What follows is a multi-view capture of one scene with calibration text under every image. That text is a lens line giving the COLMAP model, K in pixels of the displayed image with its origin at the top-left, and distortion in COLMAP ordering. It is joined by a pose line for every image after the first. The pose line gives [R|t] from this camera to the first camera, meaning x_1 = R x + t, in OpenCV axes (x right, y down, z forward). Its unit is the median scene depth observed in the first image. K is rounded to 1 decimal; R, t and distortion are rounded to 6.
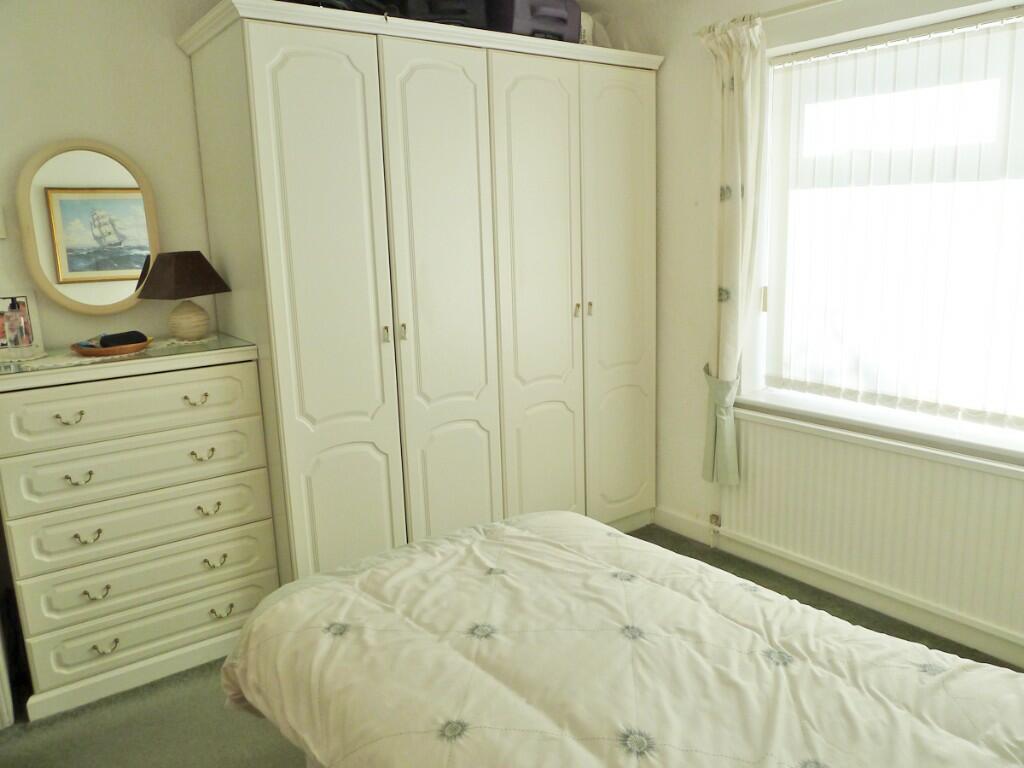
lens RADIAL K [[764.4, 0, 516.3], [0, 764.4, 378.8], [0, 0, 1]] dist [-0.021809, -0.000225]
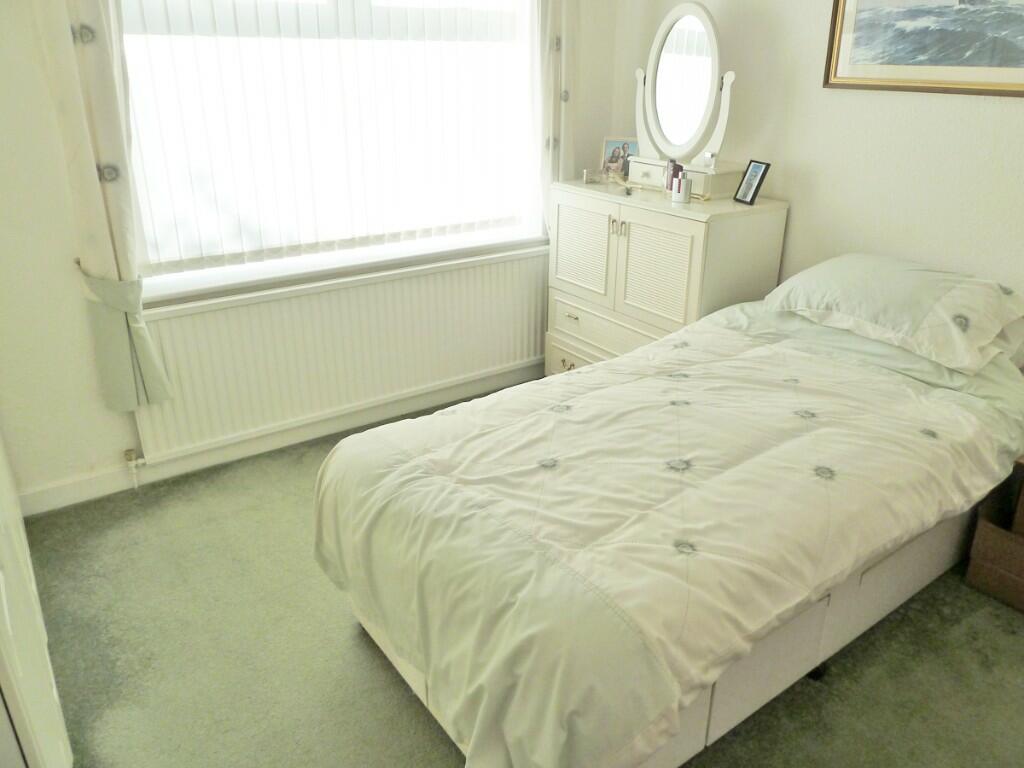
lens RADIAL K [[764.4, 0, 516.1], [0, 764.4, 389.4], [0, 0, 1]] dist [-0.021809, -0.000225]
pose [[0.015711, -0.369073, 0.929268, -0.786273], [0.189707, 0.913602, 0.359643, -0.161307], [-0.981715, 0.170638, 0.084369, 0.848353]]
